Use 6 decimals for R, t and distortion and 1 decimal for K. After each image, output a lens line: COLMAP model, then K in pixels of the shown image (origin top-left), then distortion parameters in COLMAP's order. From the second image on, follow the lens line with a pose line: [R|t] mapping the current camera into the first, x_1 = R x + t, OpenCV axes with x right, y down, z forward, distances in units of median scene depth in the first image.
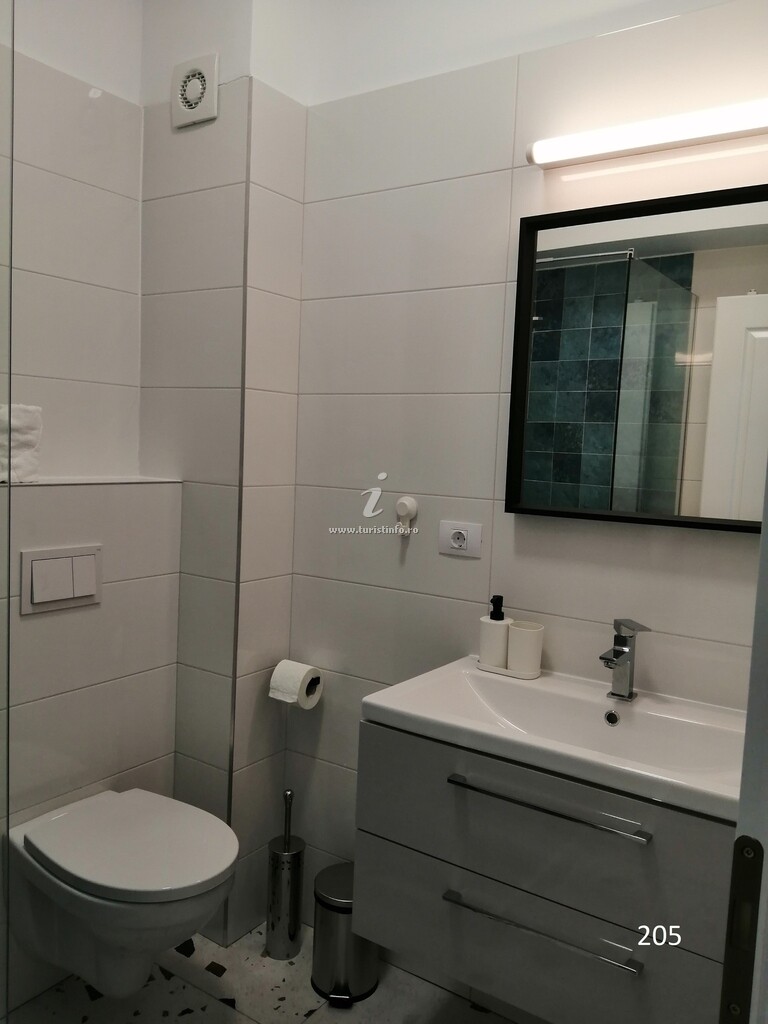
lens RADIAL K [[822.8, 0, 410.5], [0, 822.8, 506.5], [0, 0, 1]] dist [0.096100, -0.160570]
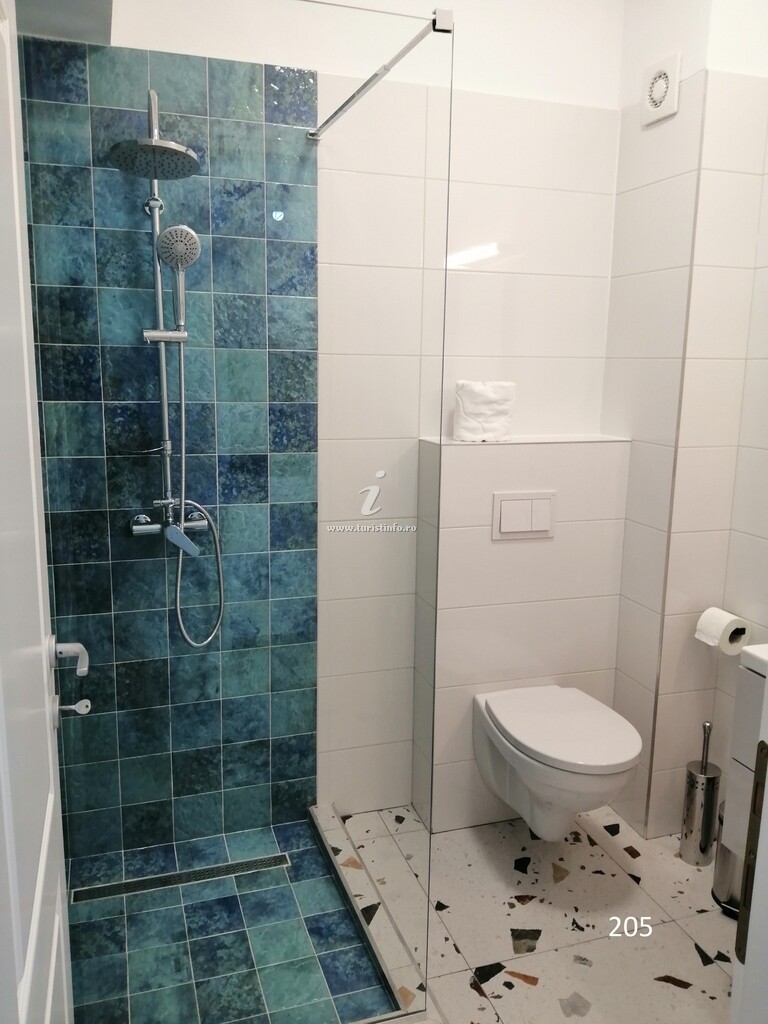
lens RADIAL K [[822.8, 0, 393.1], [0, 822.8, 522.9], [0, 0, 1]] dist [0.096100, -0.160570]
pose [[0.791204, 0.091788, -0.604625, 0.174887], [-0.036270, 0.993975, 0.103432, -0.024627], [0.610476, -0.059907, 0.789766, -0.124580]]
